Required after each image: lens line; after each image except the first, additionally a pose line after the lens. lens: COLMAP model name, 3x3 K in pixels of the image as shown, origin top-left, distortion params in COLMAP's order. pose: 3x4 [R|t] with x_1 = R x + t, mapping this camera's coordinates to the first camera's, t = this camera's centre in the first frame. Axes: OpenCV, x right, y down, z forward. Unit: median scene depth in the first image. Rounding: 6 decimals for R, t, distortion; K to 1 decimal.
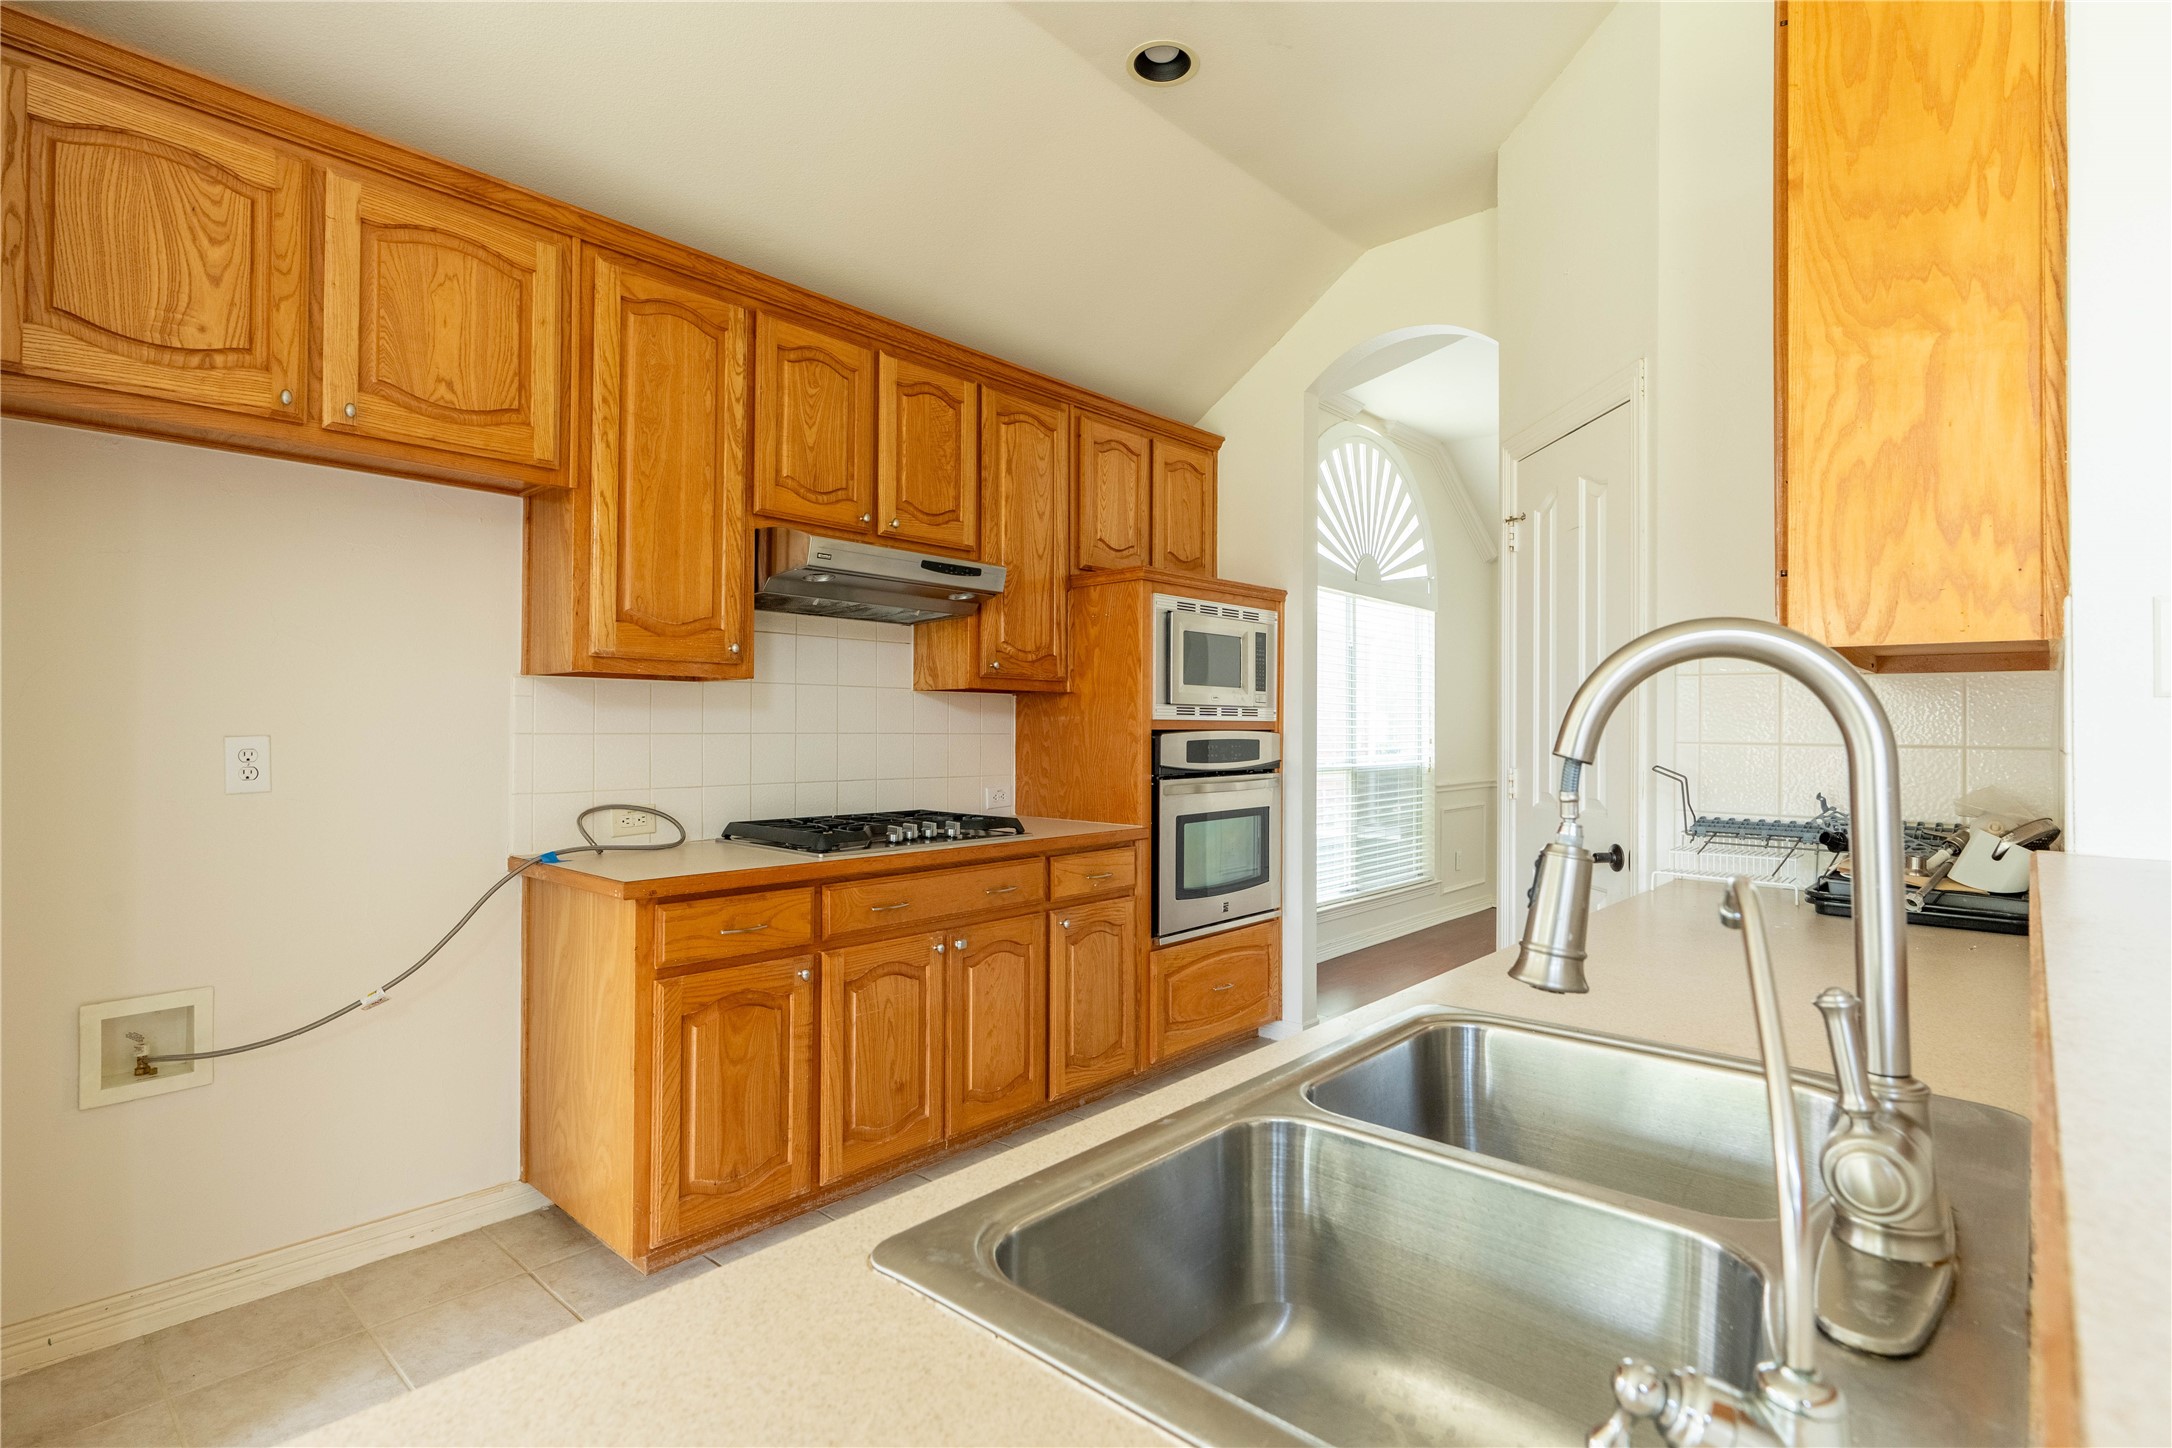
lens RADIAL K [[1057.2, 0, 1093.2], [0, 1057.2, 709.7], [0, 0, 1]] dist [-0.008830, 0.003408]
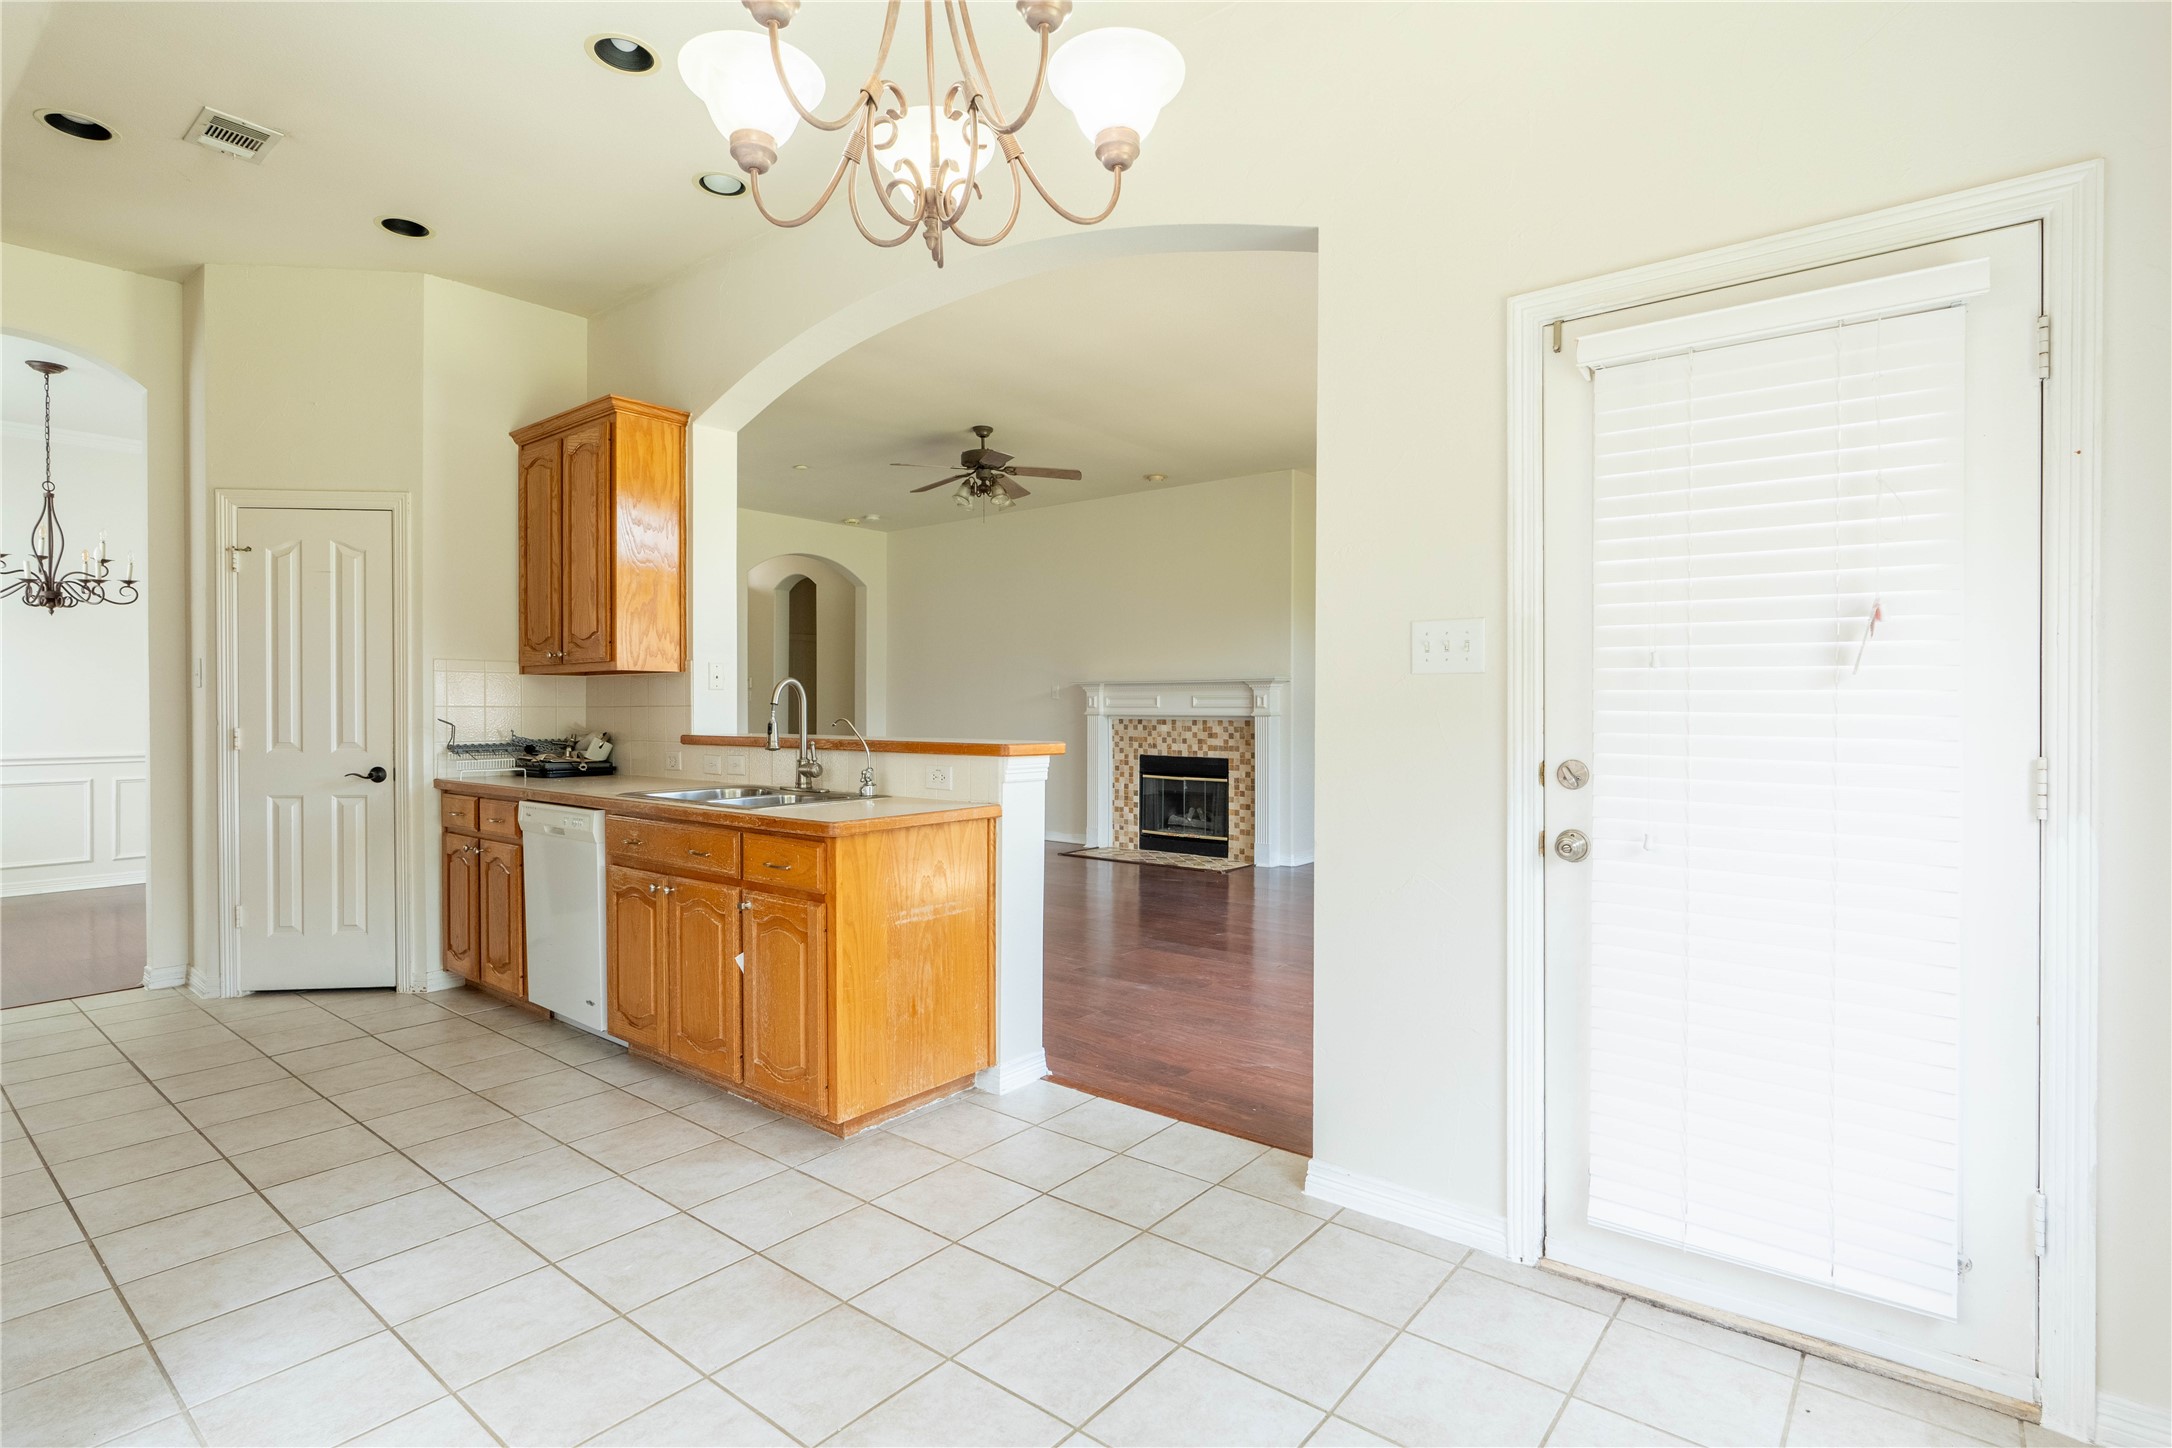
lens RADIAL K [[1057.2, 0, 1088.3], [0, 1057.2, 716.4], [0, 0, 1]] dist [-0.008830, 0.003408]
pose [[-0.047383, -0.016215, 0.998745, -1.257902], [-0.015637, 0.999758, 0.015490, 0.001425], [-0.998754, -0.014883, -0.047625, -0.071026]]
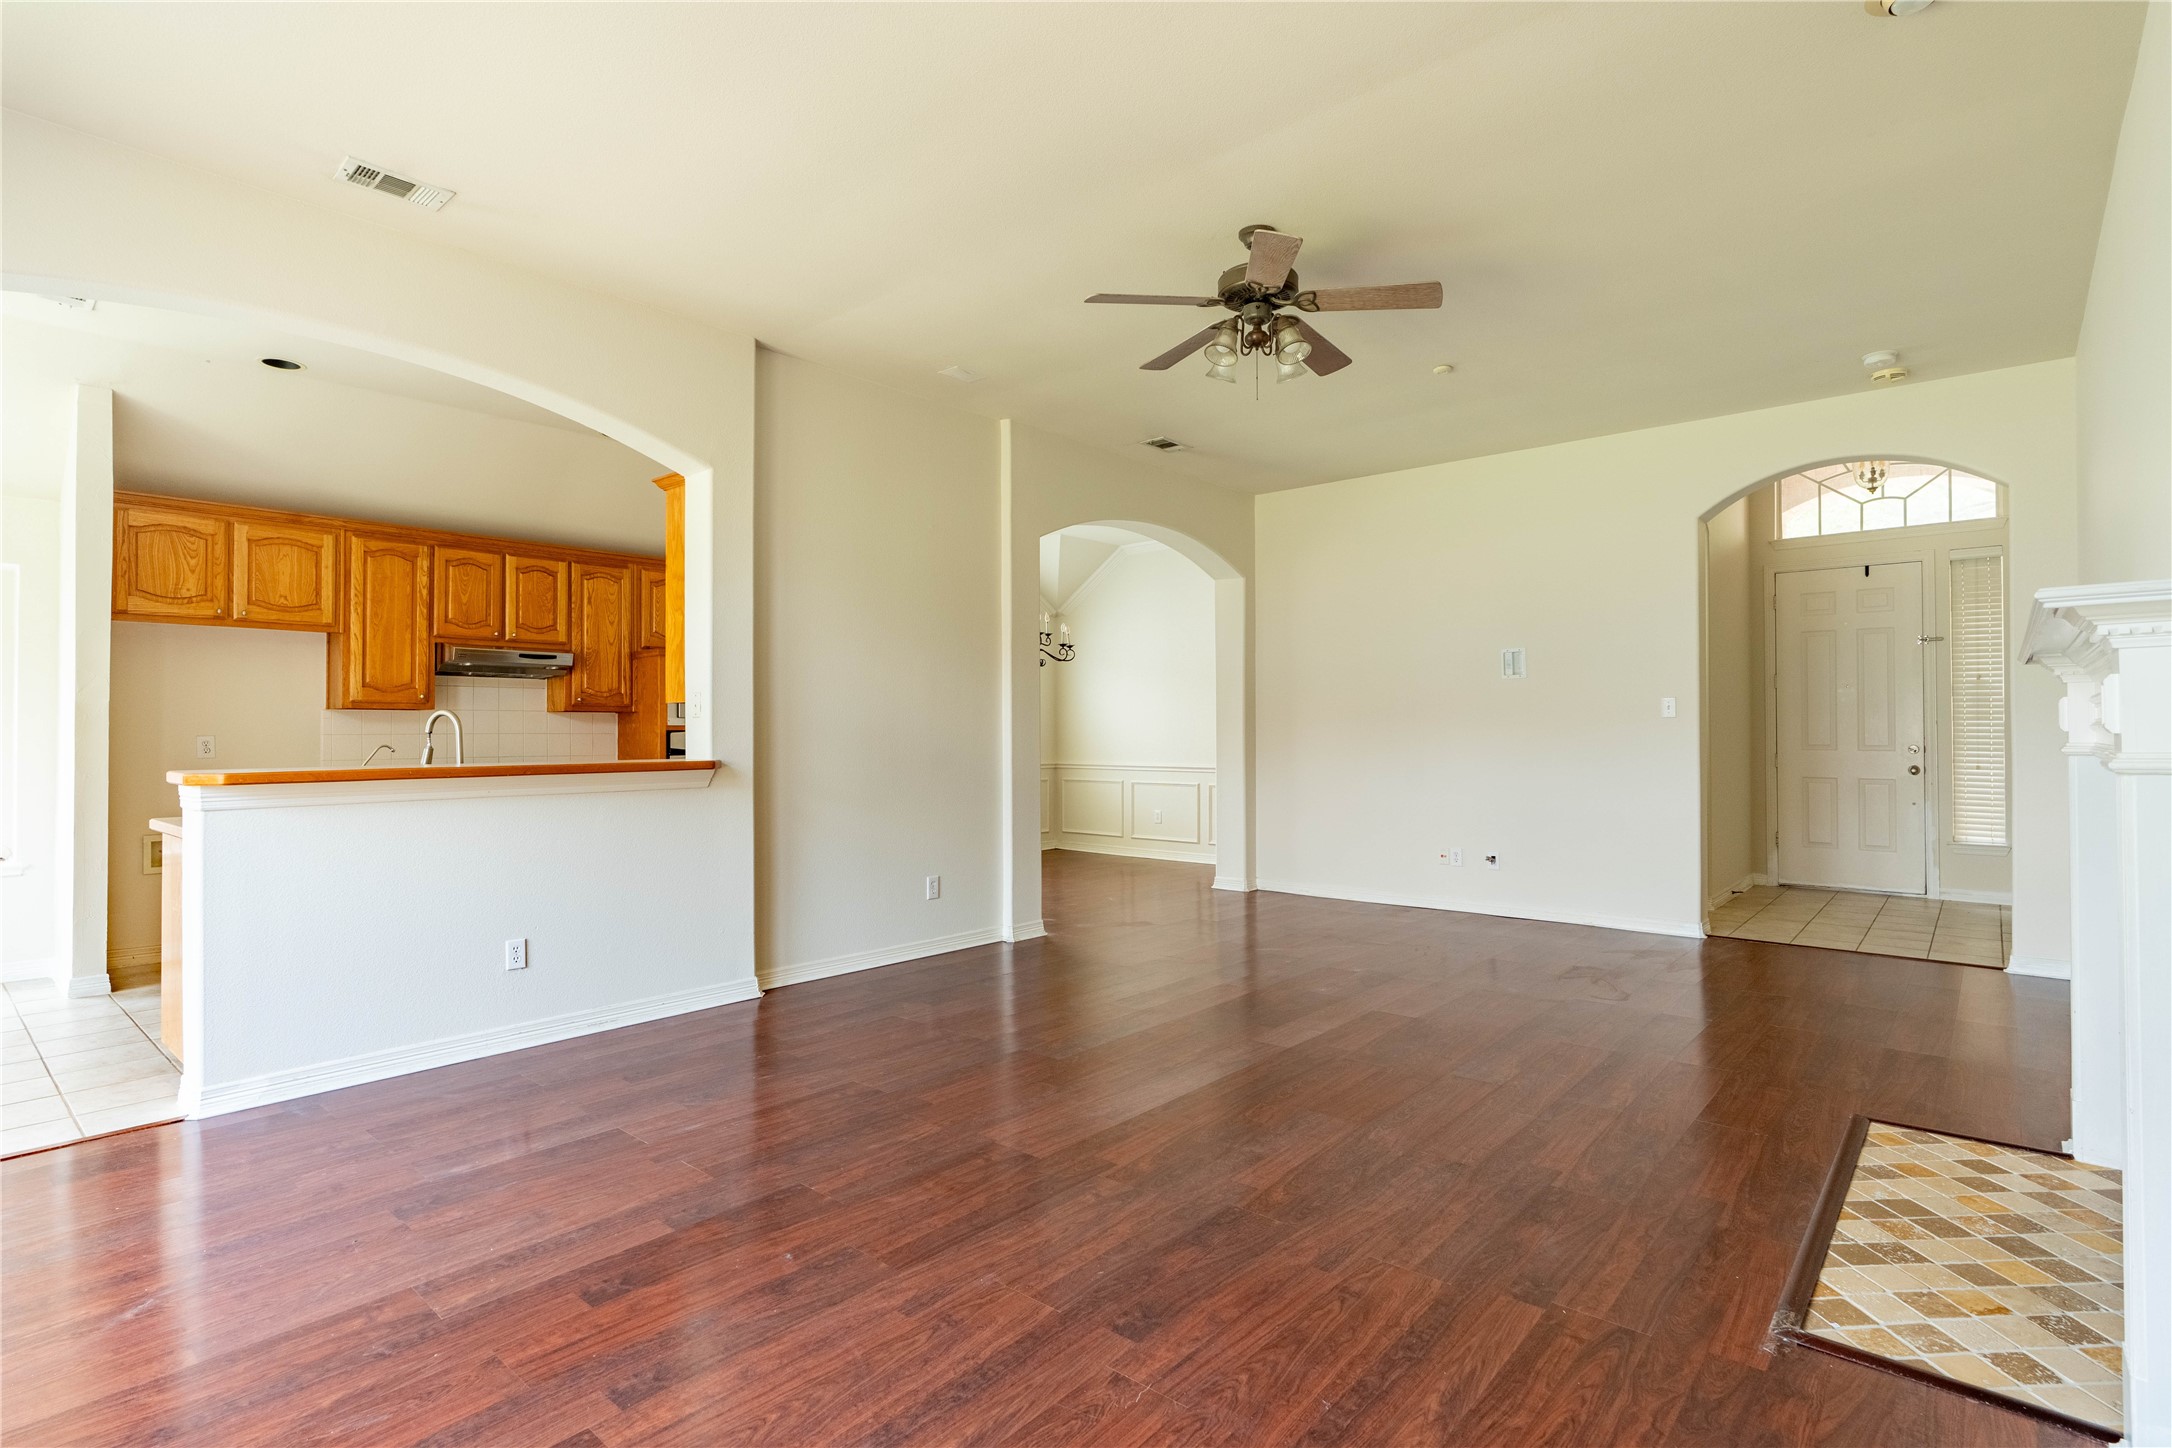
lens RADIAL K [[1057.2, 0, 1095.9], [0, 1057.2, 711.4], [0, 0, 1]] dist [-0.008830, 0.003408]
pose [[0.999642, -0.010071, 0.024789, 1.111466], [0.010143, 0.999945, -0.002801, -0.003875], [-0.024760, 0.003052, 0.999689, -1.381471]]
